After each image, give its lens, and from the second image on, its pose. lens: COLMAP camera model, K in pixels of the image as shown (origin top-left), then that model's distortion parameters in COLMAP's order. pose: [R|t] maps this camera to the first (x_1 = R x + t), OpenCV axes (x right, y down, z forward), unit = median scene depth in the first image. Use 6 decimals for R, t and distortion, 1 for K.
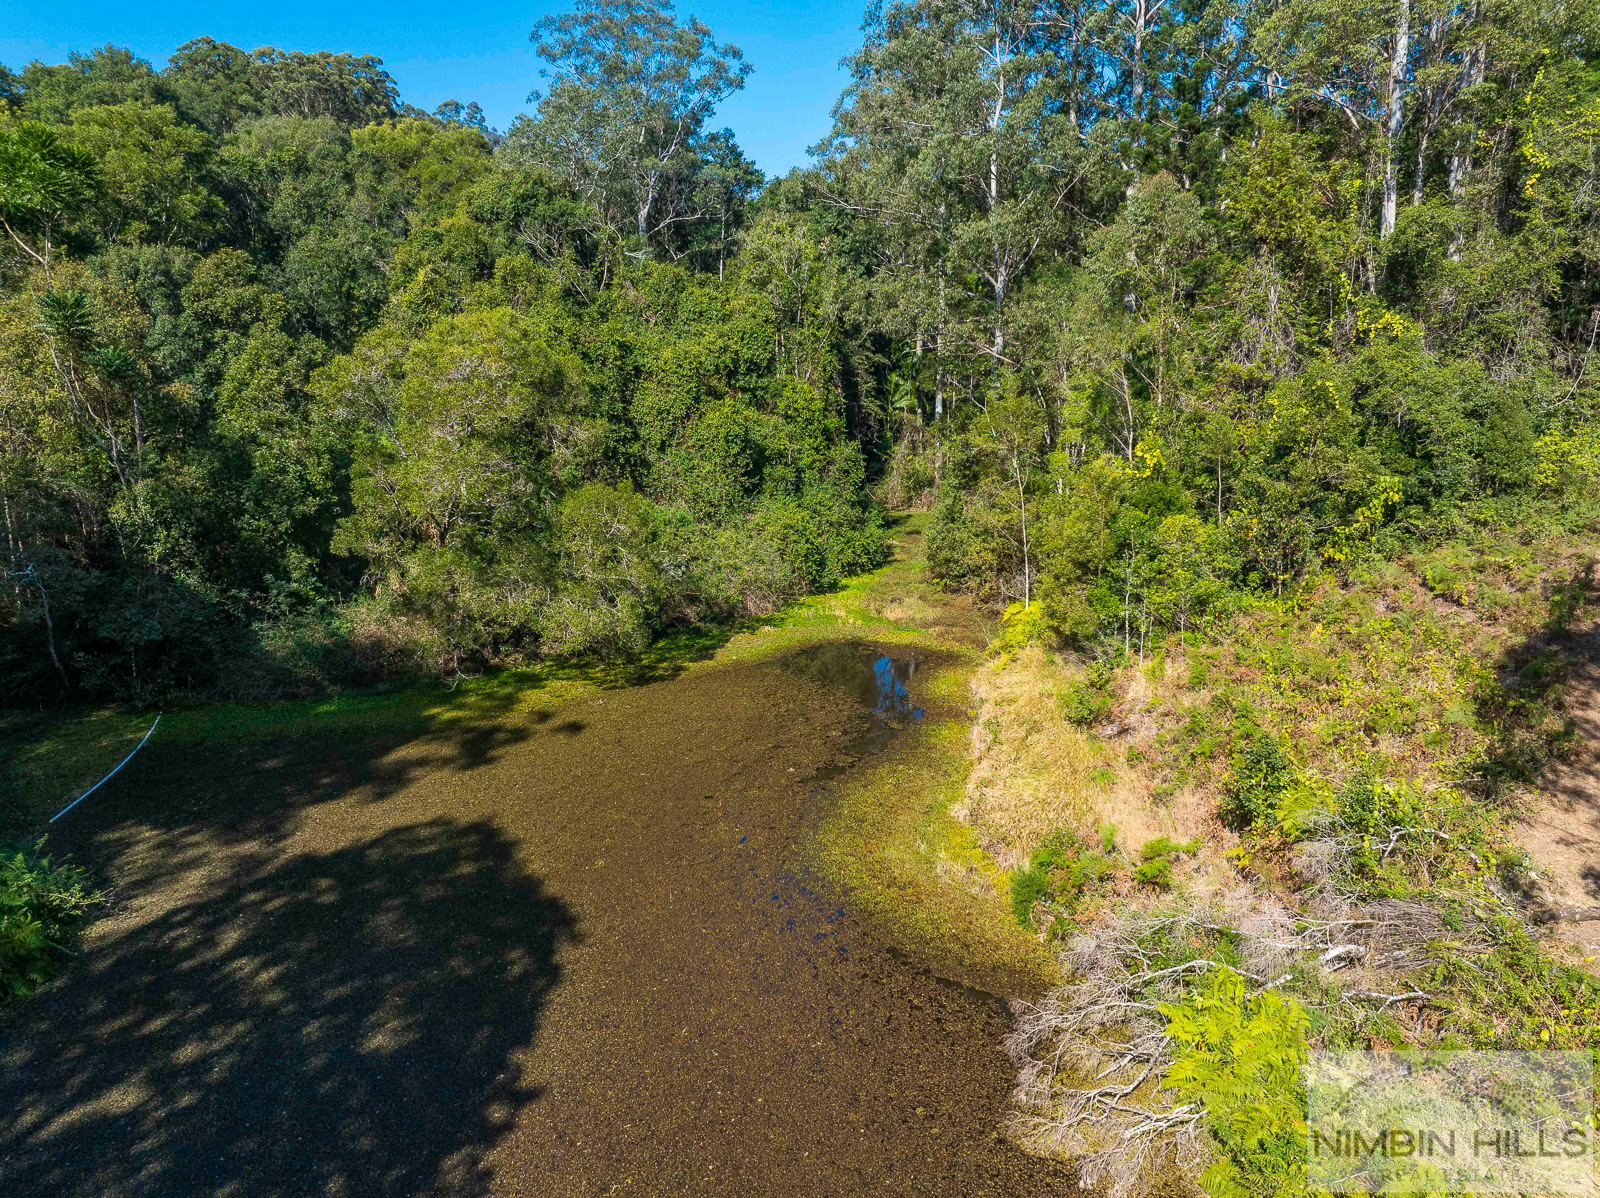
lens RADIAL K [[1127.3, 0, 798.0], [0, 1127.3, 594.7], [0, 0, 1]] dist [-0.044858, 0.008287]
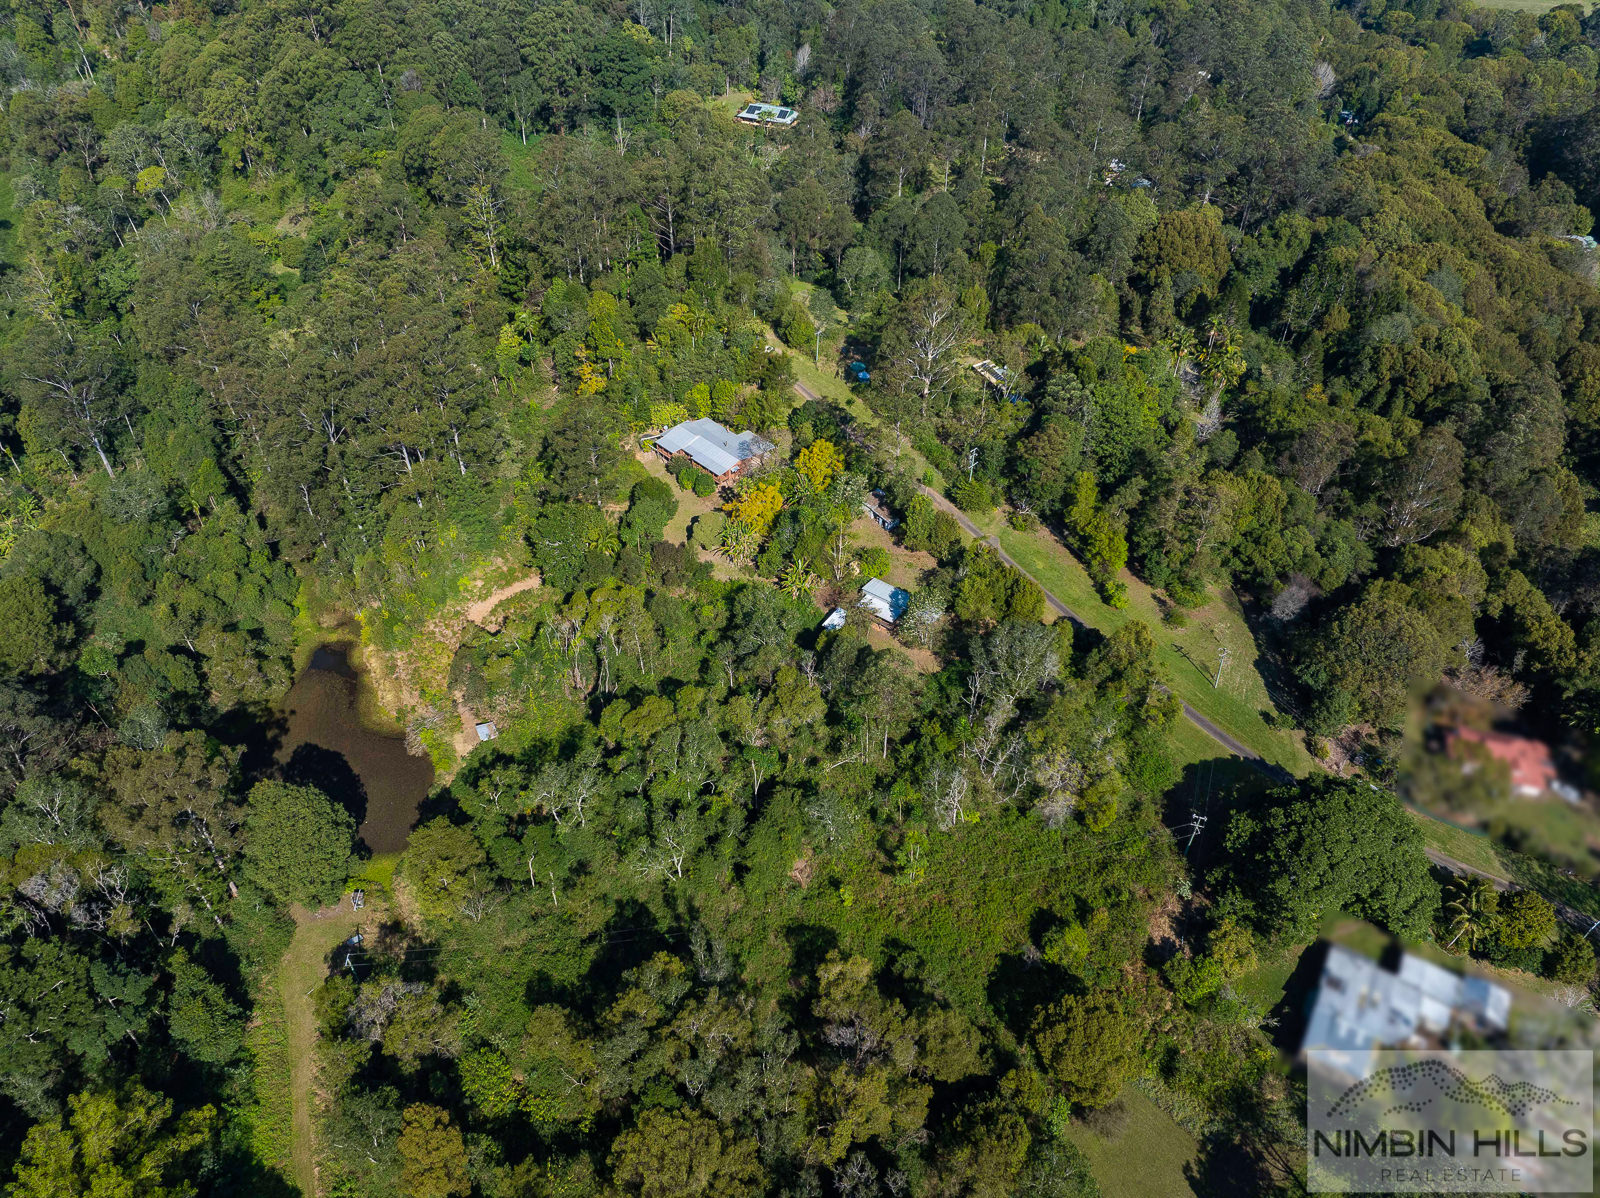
lens RADIAL K [[1128.7, 0, 794.7], [0, 1128.7, 597.5], [0, 0, 1]] dist [-0.035595, -0.007899]
pose [[0.773831, -0.412531, 0.480628, -0.851873], [0.111068, 0.835437, 0.538246, -3.521019], [-0.623578, -0.363130, 0.692306, -4.669777]]
